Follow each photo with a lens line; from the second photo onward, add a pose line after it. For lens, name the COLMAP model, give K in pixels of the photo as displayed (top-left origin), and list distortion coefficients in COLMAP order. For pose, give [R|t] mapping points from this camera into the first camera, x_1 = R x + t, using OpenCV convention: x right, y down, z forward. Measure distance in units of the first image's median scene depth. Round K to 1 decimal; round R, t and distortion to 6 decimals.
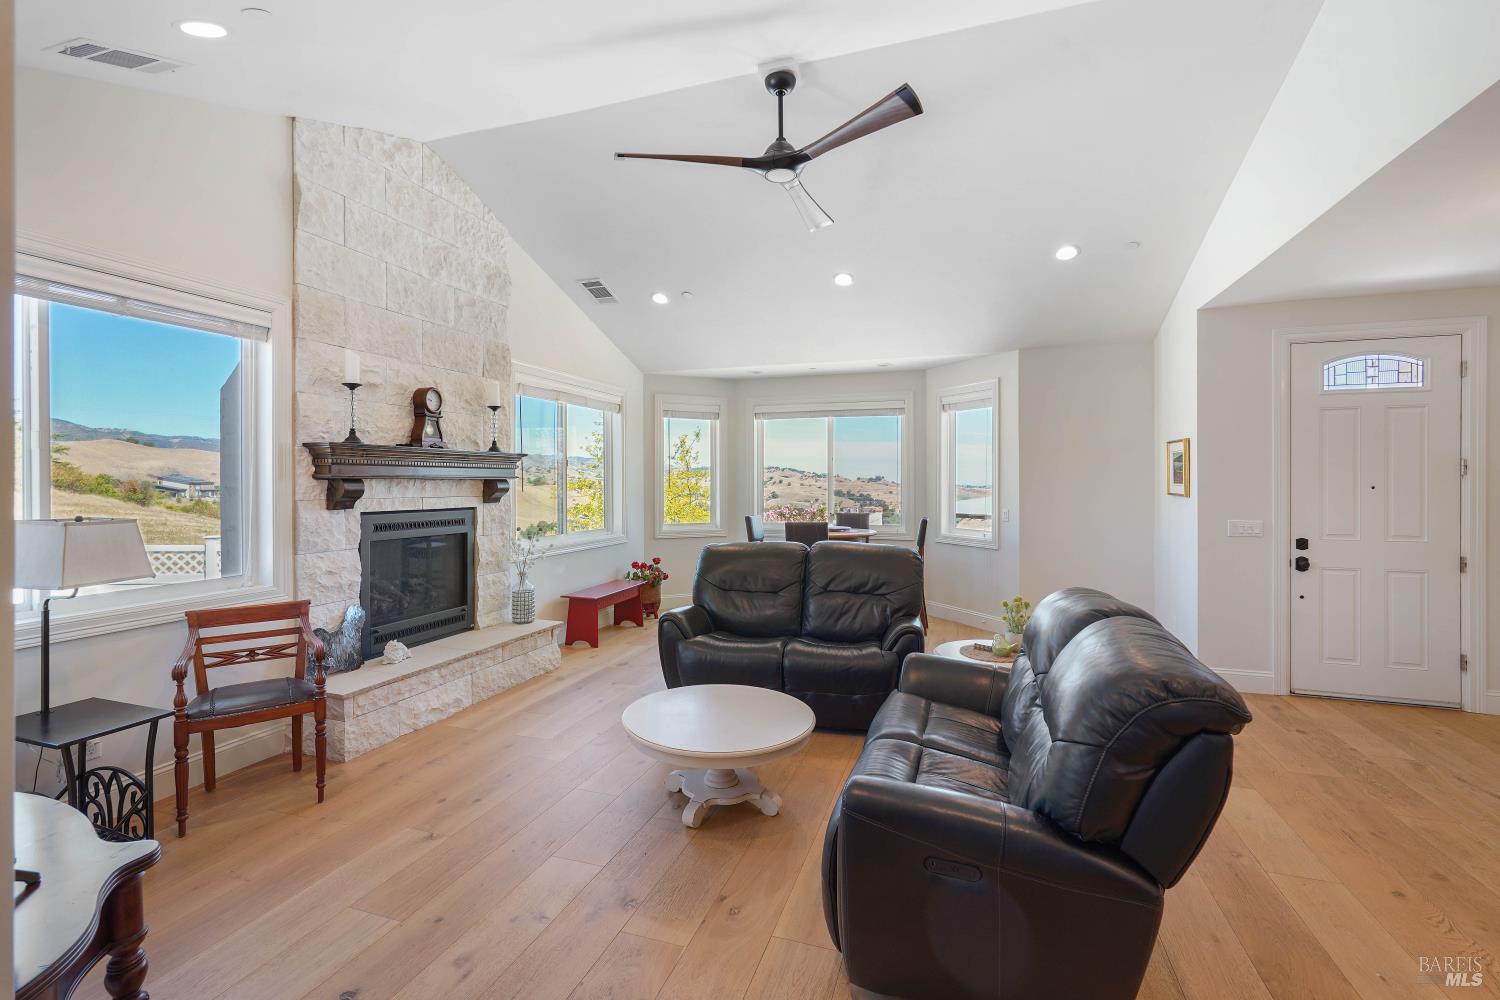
lens RADIAL K [[672.0, 0, 748.0], [0, 672.0, 483.5], [0, 0, 1]] dist [-0.012287, 0.007256]
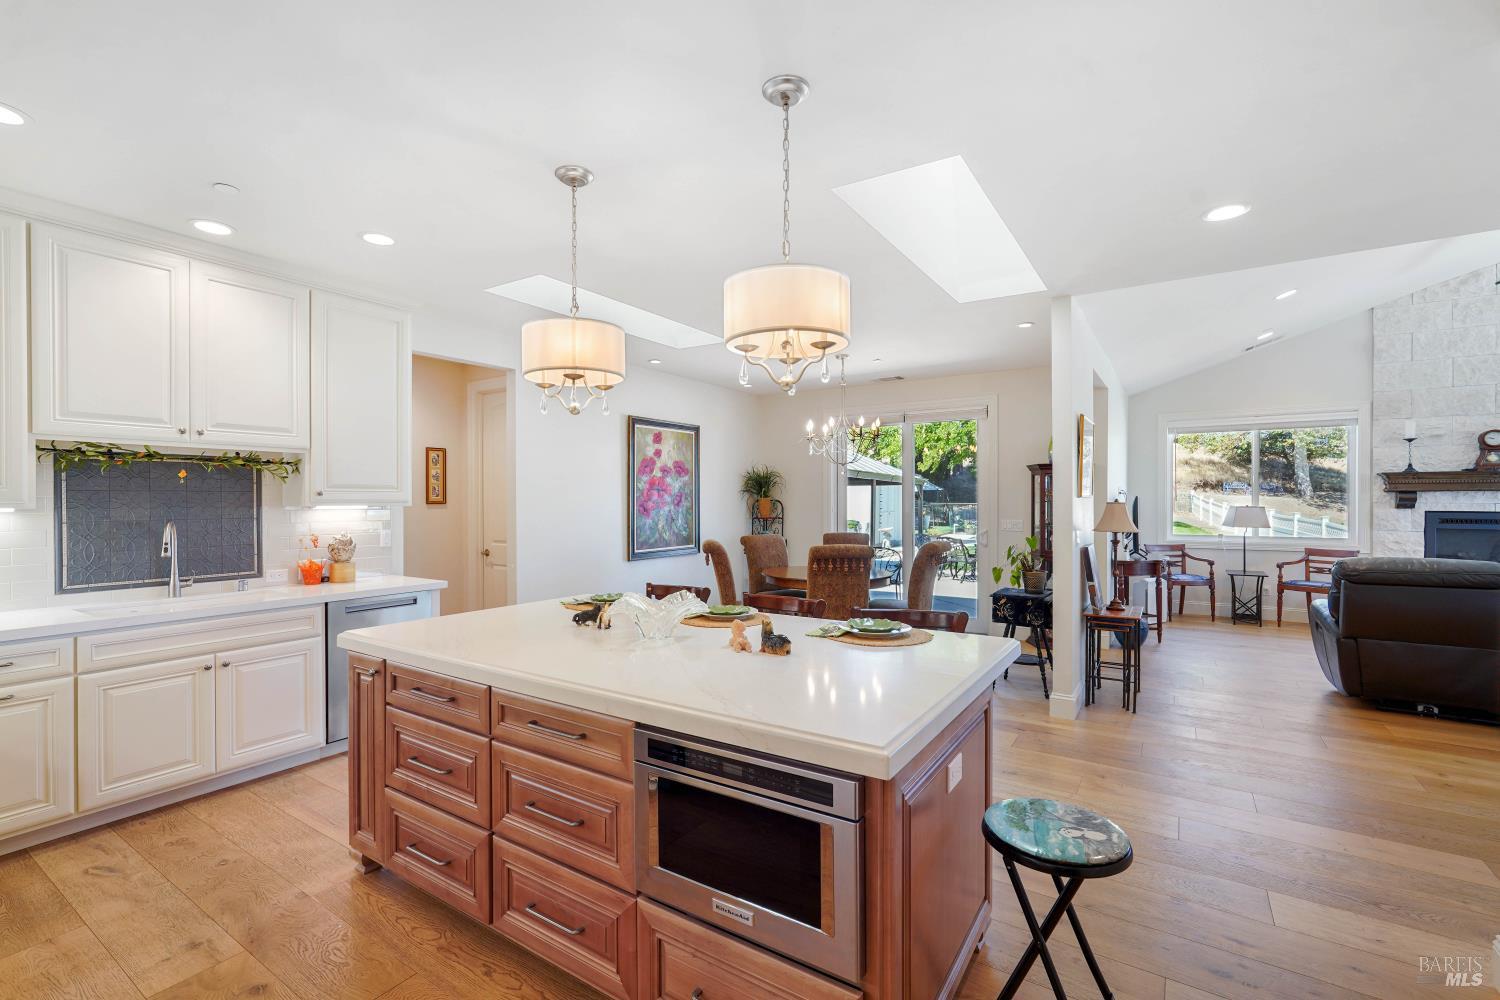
lens RADIAL K [[672.0, 0, 735.2], [0, 672.0, 504.1], [0, 0, 1]] dist [-0.012287, 0.007256]
pose [[-0.255392, 0.004192, -0.966828, 1.390854], [-0.001400, 0.999988, 0.004706, 0.018203], [0.966837, 0.002555, -0.255383, -0.252822]]
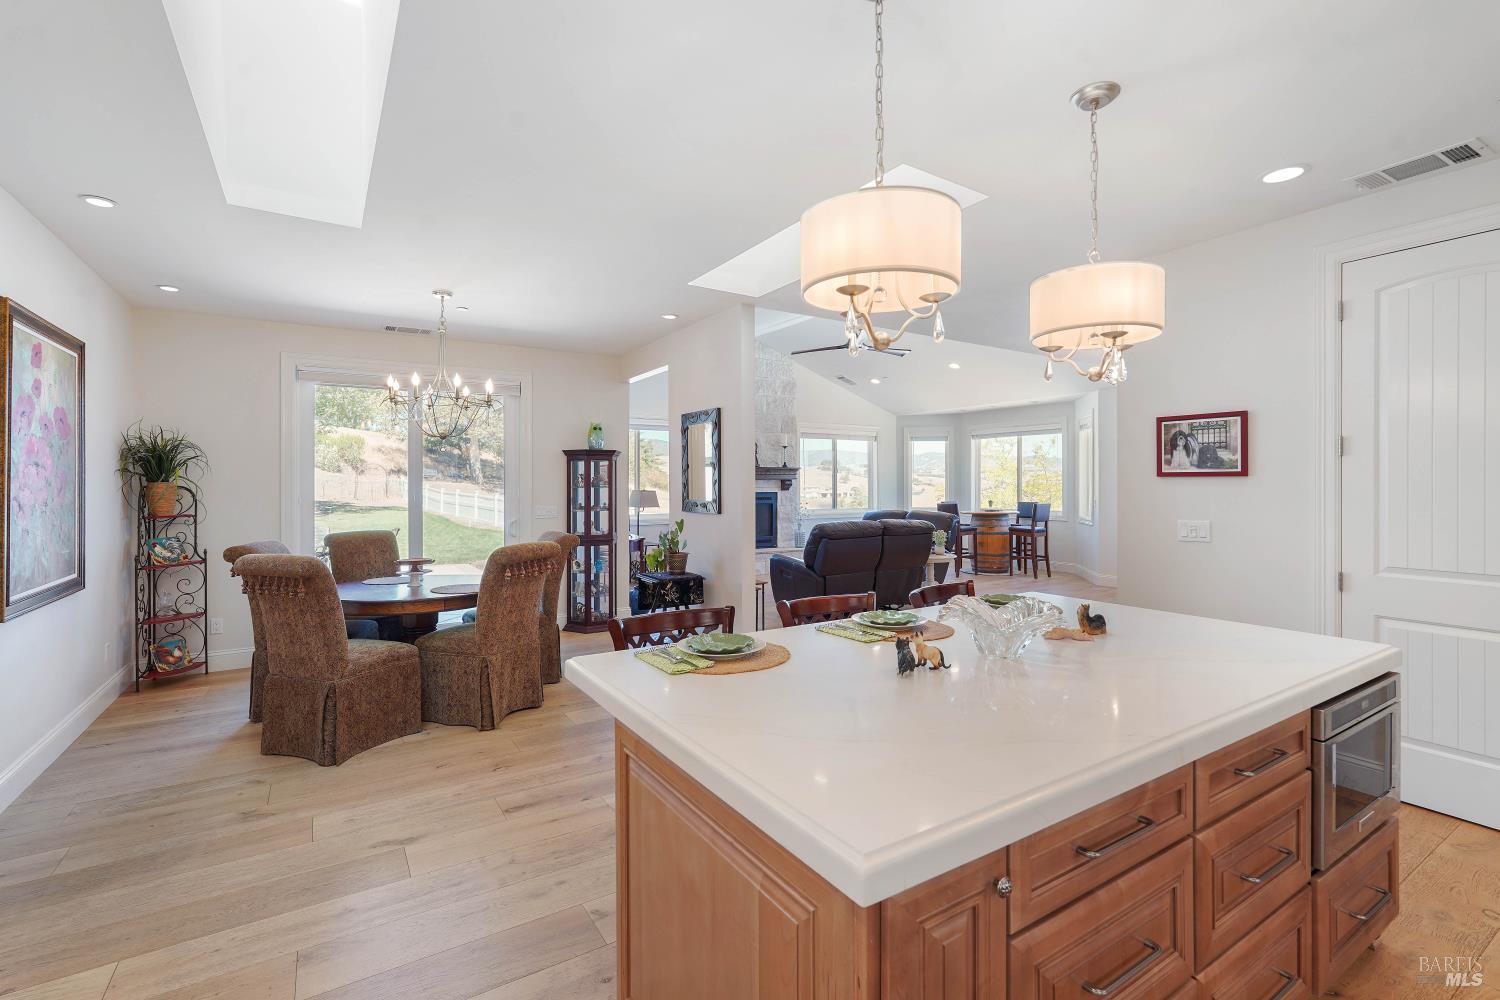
lens RADIAL K [[672.0, 0, 745.8], [0, 672.0, 485.1], [0, 0, 1]] dist [-0.012287, 0.007256]
pose [[0.775218, -0.002145, -0.631691, 1.020589], [0.000987, 0.999997, -0.002184, 0.018016], [0.631693, 0.001069, 0.775218, -0.876219]]
